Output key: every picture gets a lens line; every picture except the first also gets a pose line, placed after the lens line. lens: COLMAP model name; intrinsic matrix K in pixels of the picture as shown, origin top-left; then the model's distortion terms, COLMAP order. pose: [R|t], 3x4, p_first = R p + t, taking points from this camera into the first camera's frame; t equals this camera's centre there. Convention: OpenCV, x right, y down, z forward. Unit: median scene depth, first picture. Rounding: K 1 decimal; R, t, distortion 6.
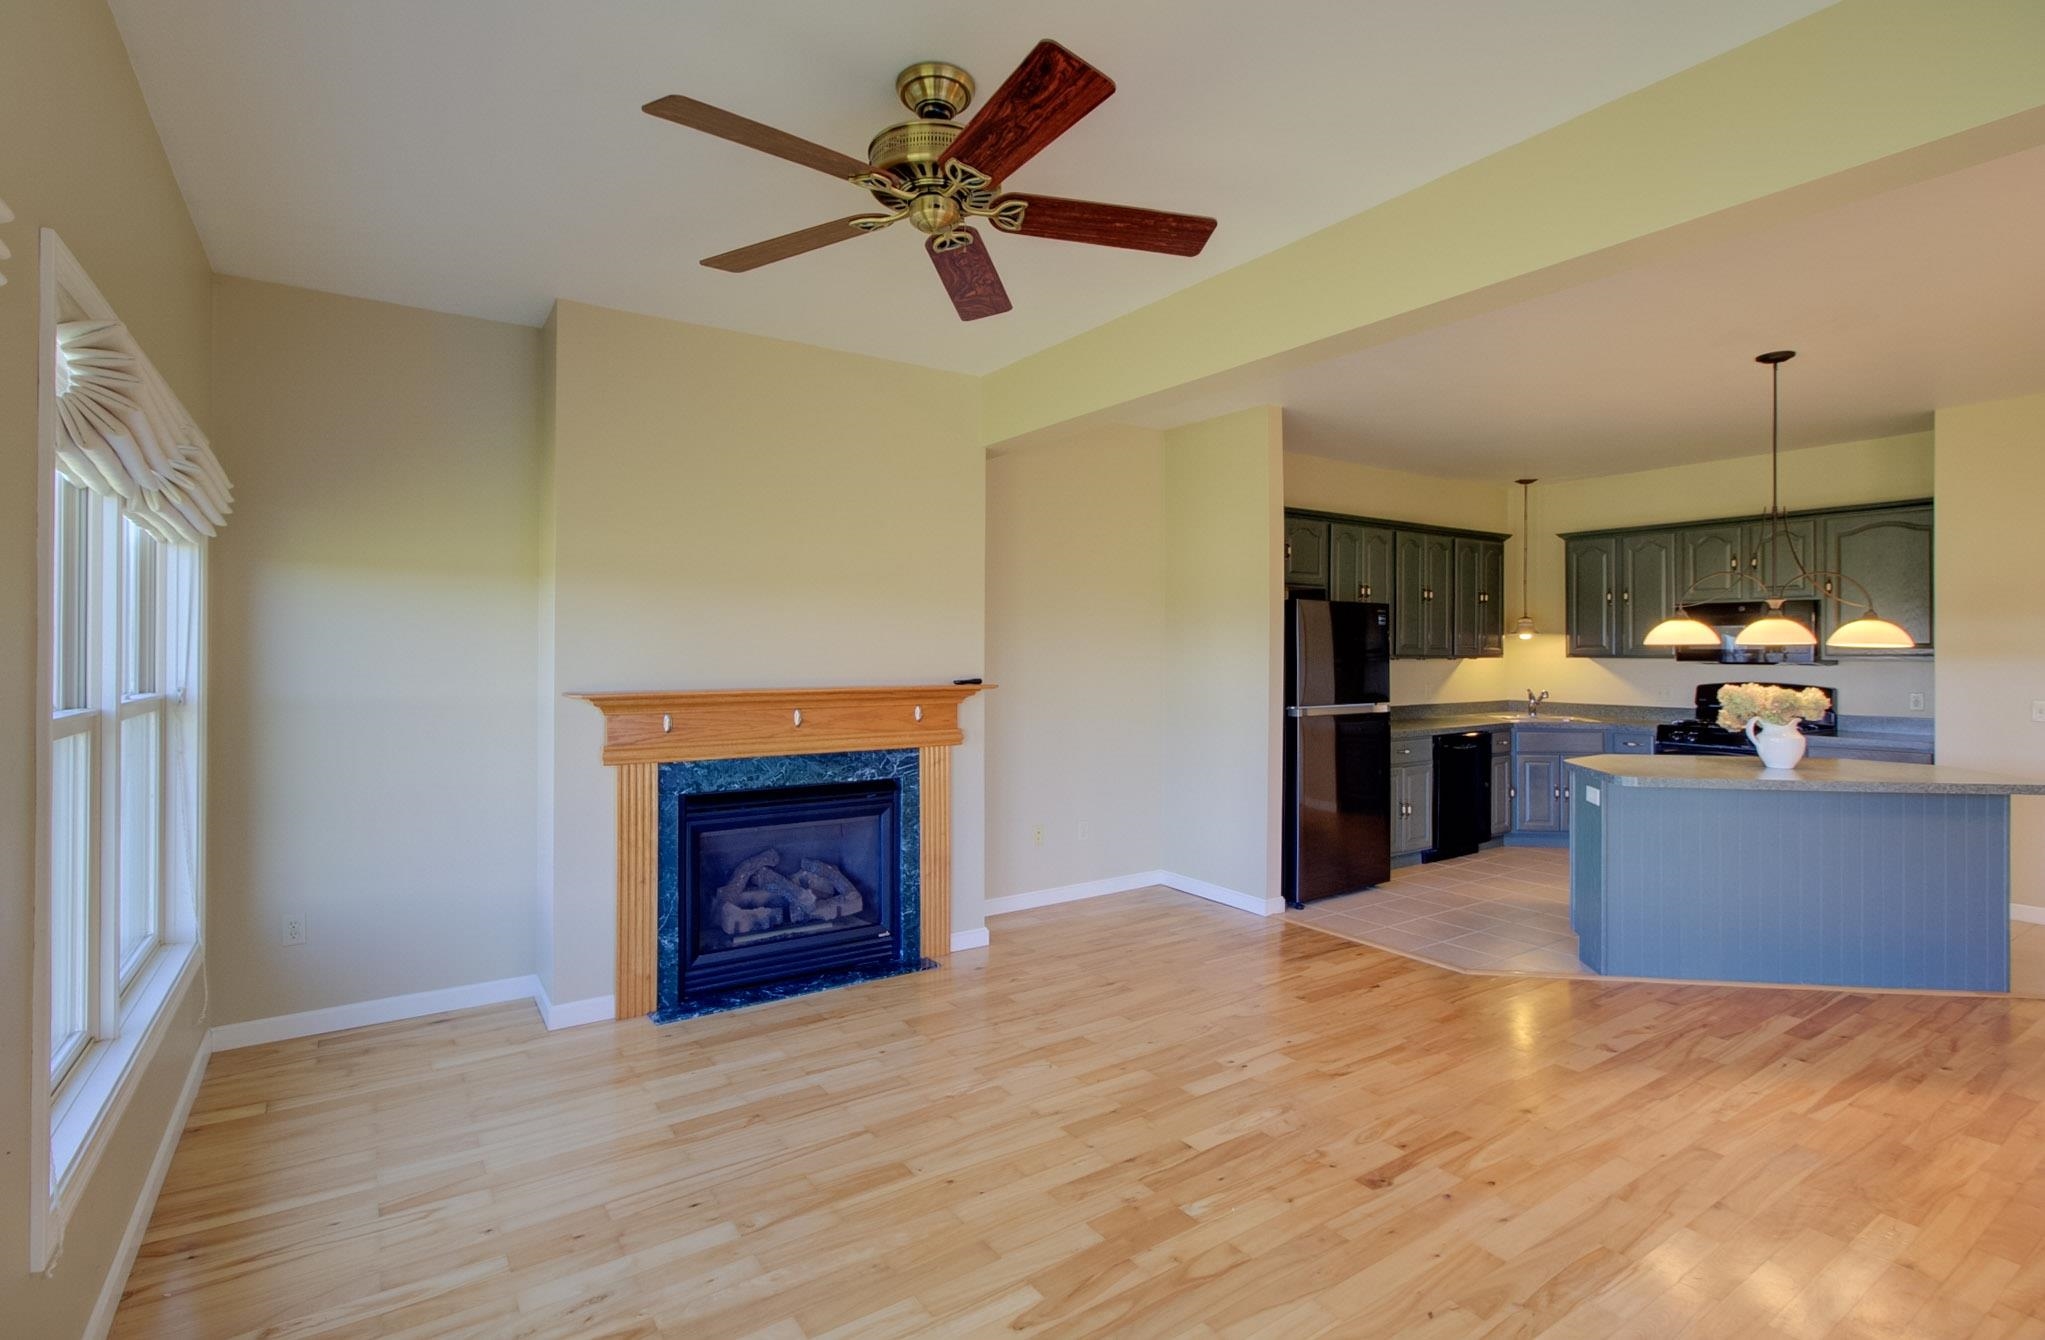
lens RADIAL K [[936.6, 0, 1018.7], [0, 936.6, 657.5], [0, 0, 1]] dist [-0.001292, -0.000190]
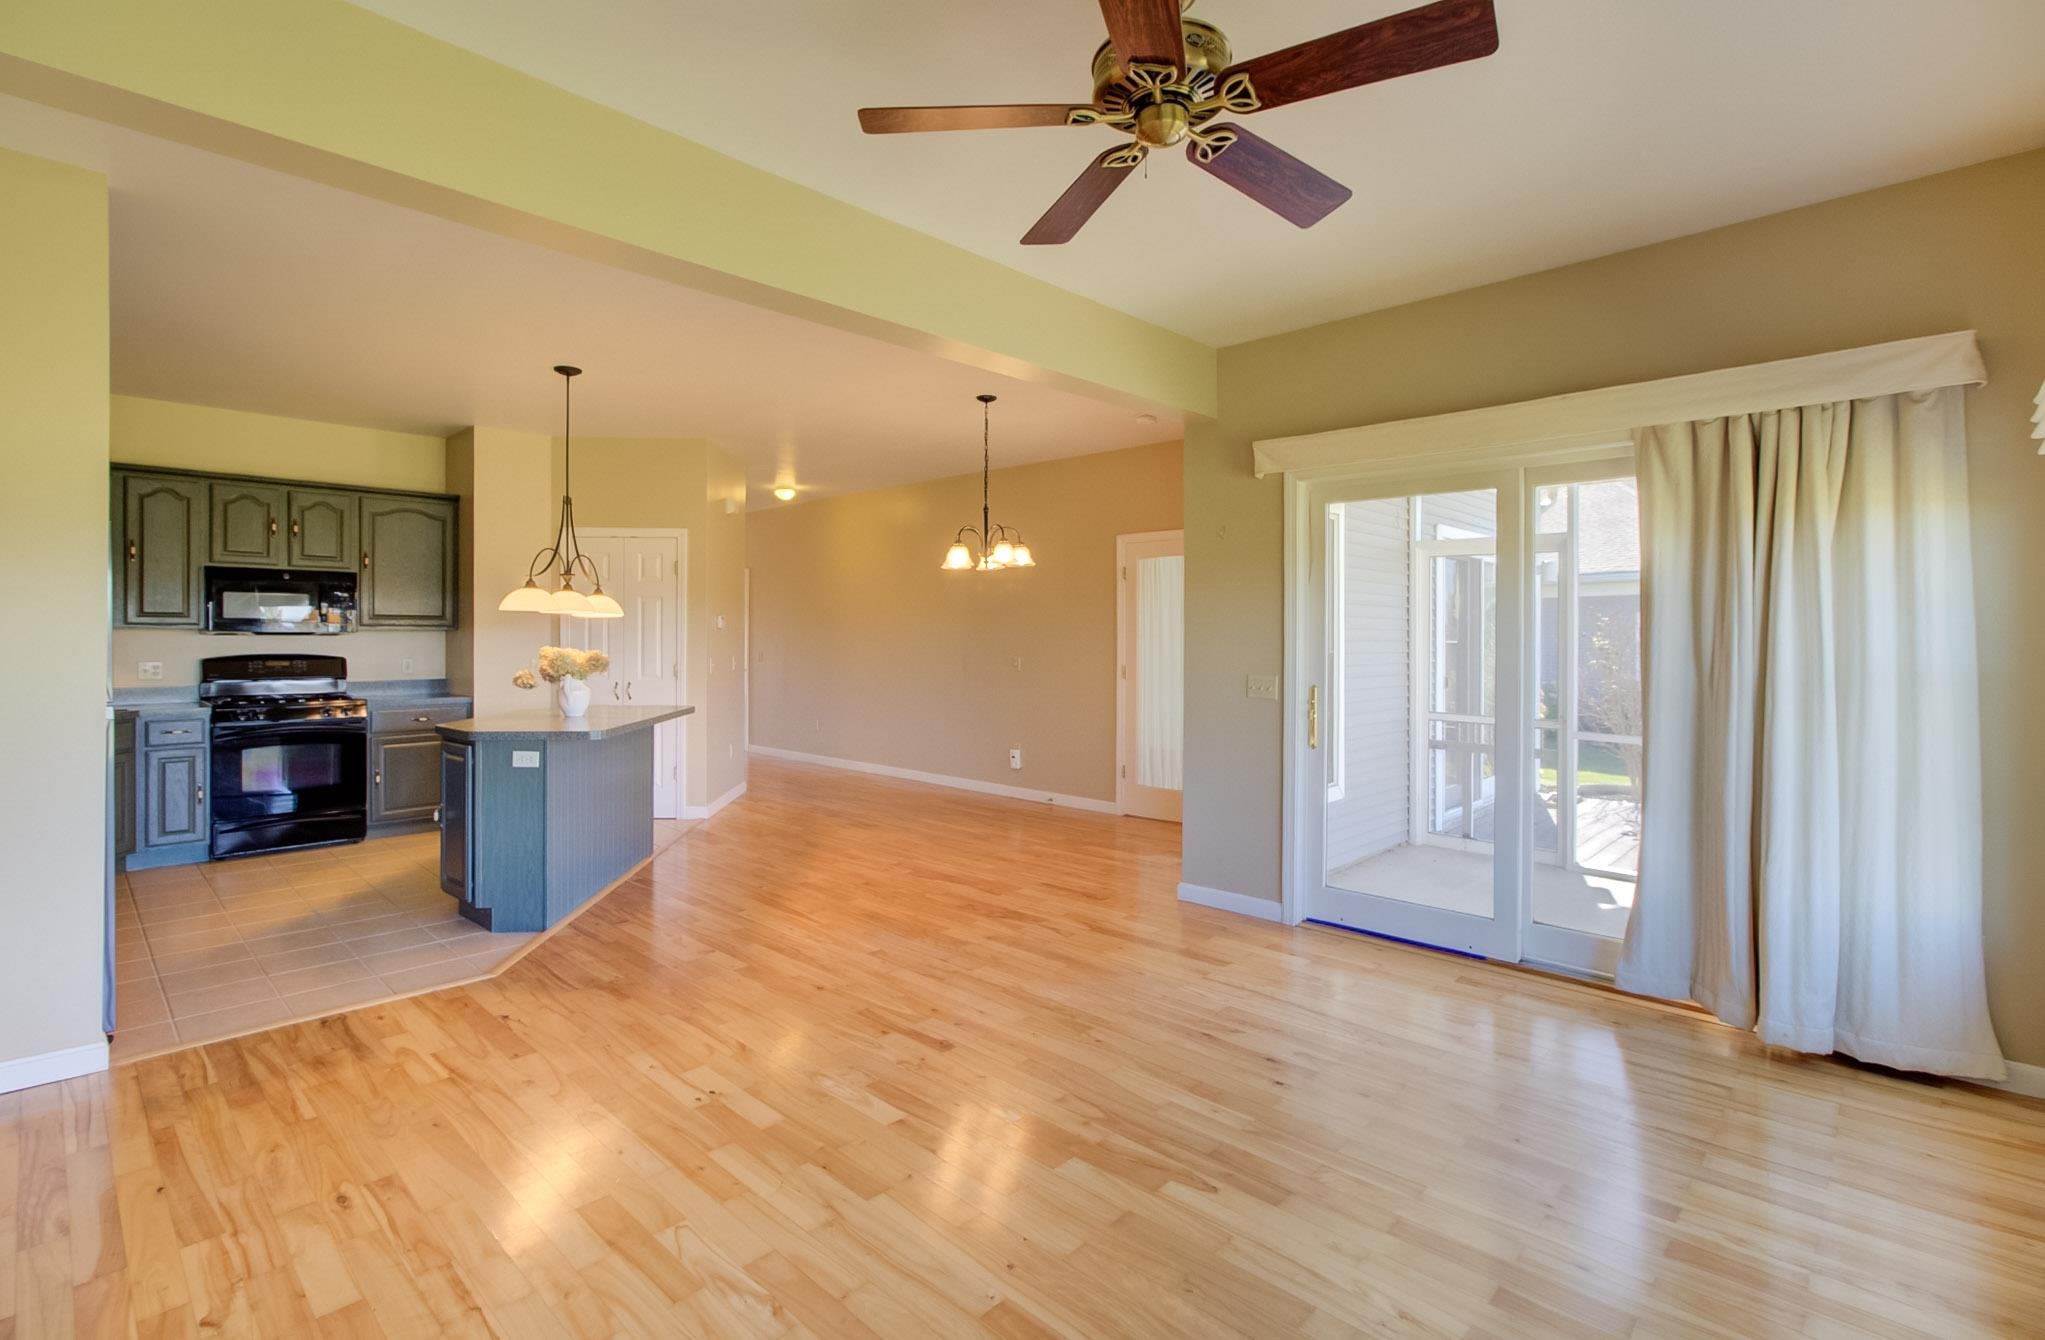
lens RADIAL K [[983.4, 0, 1025.7], [0, 983.4, 633.4], [0, 0, 1]] dist [0.001636, -0.013194]
pose [[-0.208921, 0.000408, 0.977933, -0.605567], [0.007988, 0.999967, 0.001289, 0.017909], [-0.977900, 0.008081, -0.208917, 0.791608]]
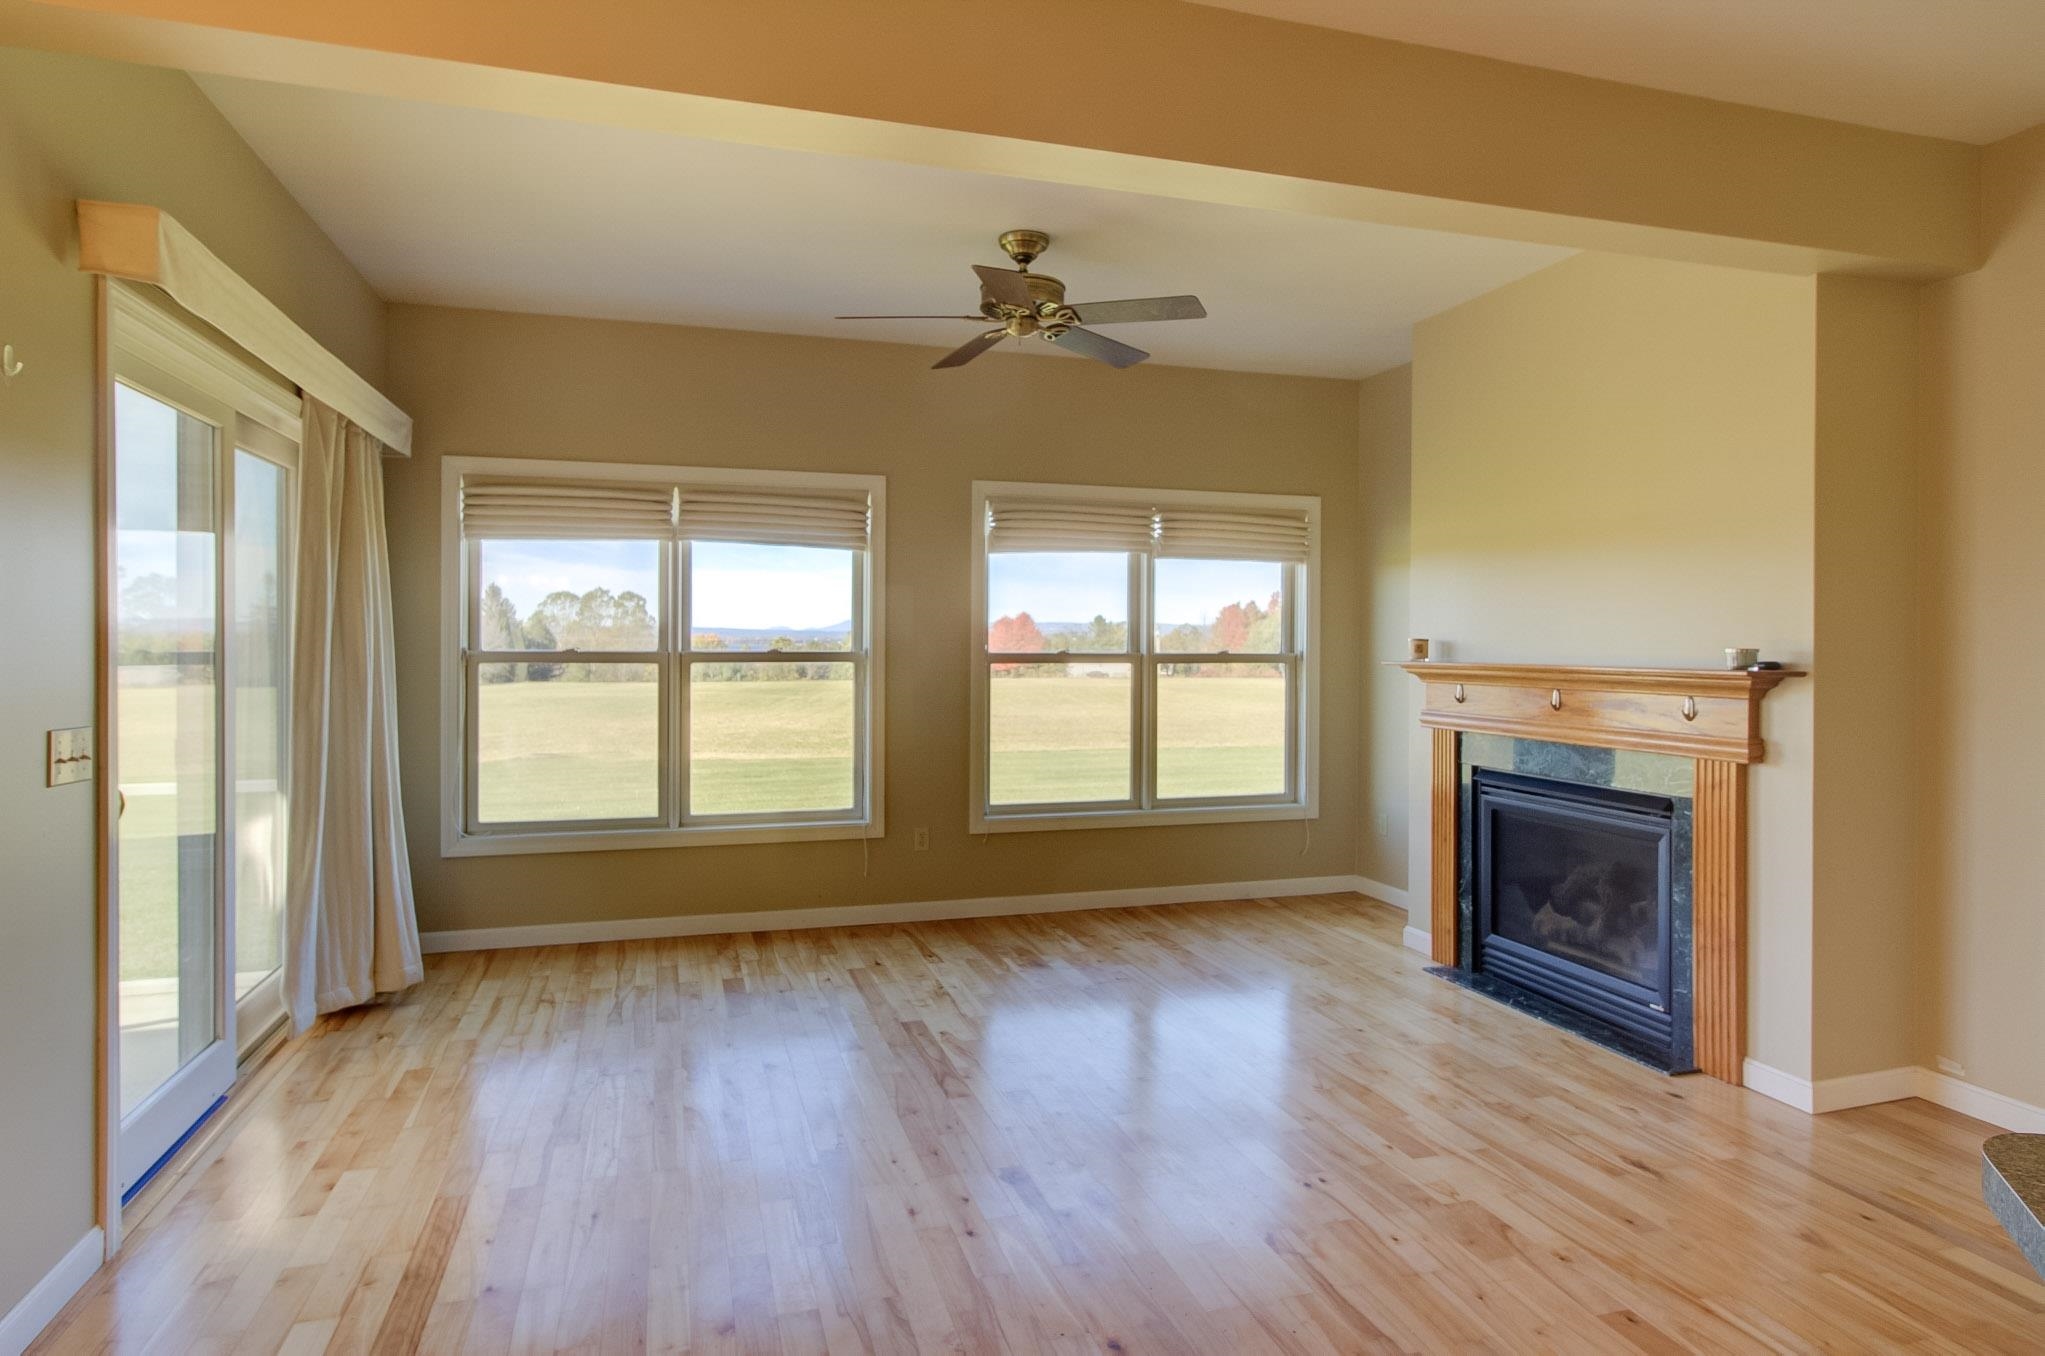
lens RADIAL K [[1165.4, 0, 973.0], [0, 1165.4, 646.6], [0, 0, 1]] dist [-0.033167, -0.000629]
pose [[-0.319091, 0.000382, -0.947724, 1.014976], [-0.011472, 0.999925, 0.004266, 0.021073], [0.947655, 0.012234, -0.319063, 0.905588]]
